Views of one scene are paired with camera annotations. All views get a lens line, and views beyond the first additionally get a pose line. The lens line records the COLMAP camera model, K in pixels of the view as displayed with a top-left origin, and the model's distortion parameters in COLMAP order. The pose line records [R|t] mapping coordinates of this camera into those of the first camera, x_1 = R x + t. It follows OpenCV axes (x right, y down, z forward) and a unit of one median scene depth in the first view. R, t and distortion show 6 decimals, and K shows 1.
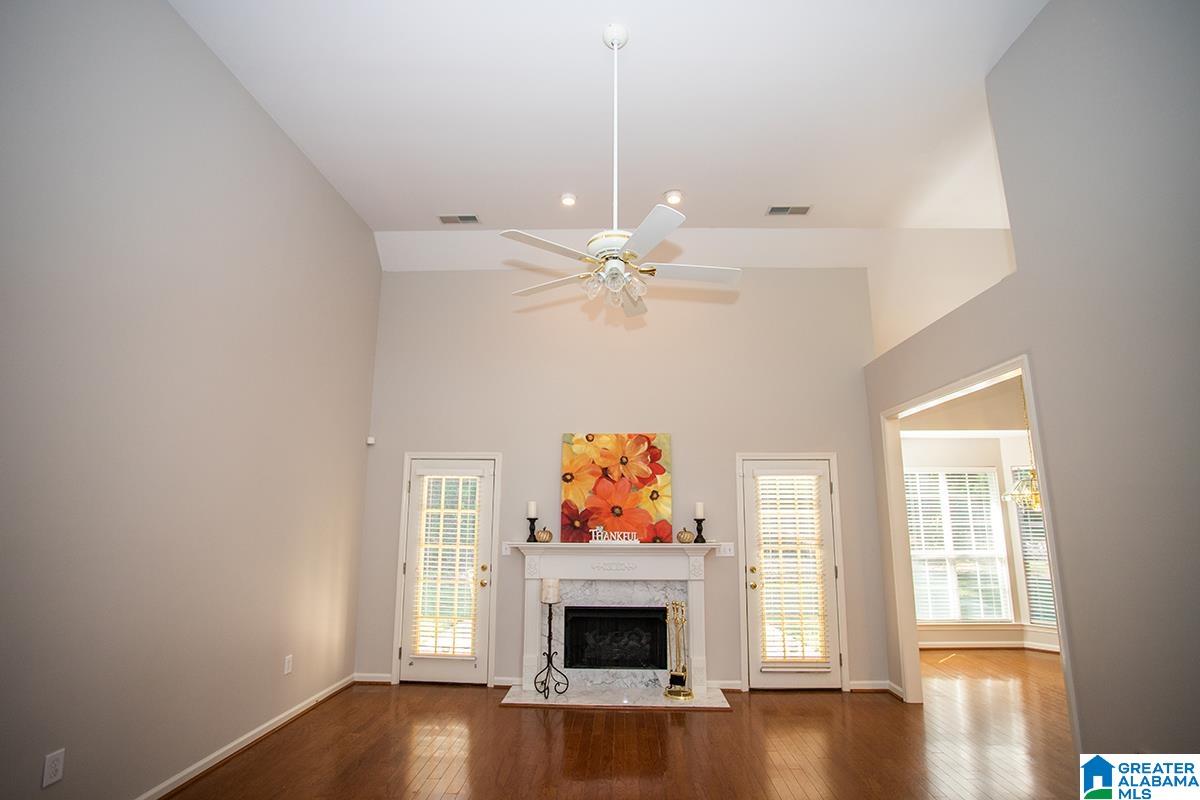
lens RADIAL K [[588.0, 0, 597.7], [0, 588.0, 399.9], [0, 0, 1]] dist [-0.074781, 0.031439]
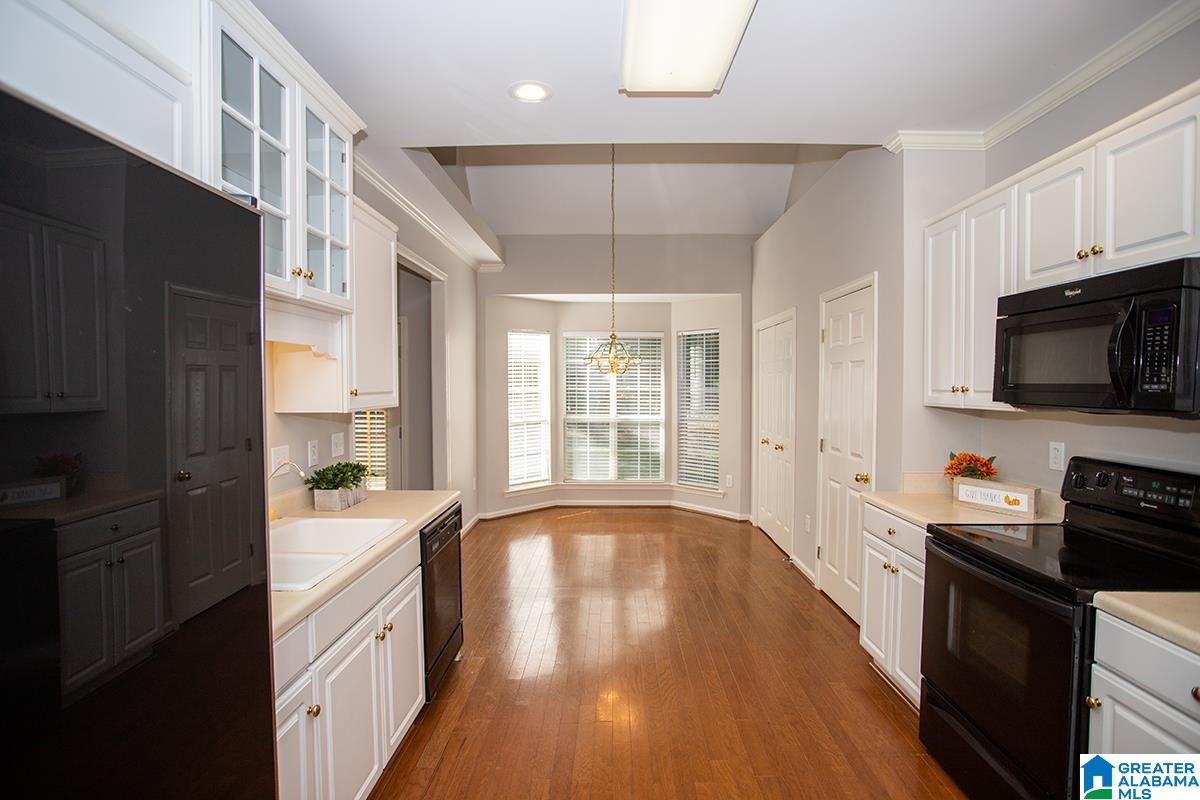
lens RADIAL K [[588.0, 0, 597.7], [0, 588.0, 399.9], [0, 0, 1]] dist [-0.074781, 0.031439]
pose [[0.999936, -0.002381, 0.011087, 0.590008], [-0.000181, 0.974229, 0.225563, 0.004280], [-0.011339, -0.225550, 0.974166, -0.003451]]
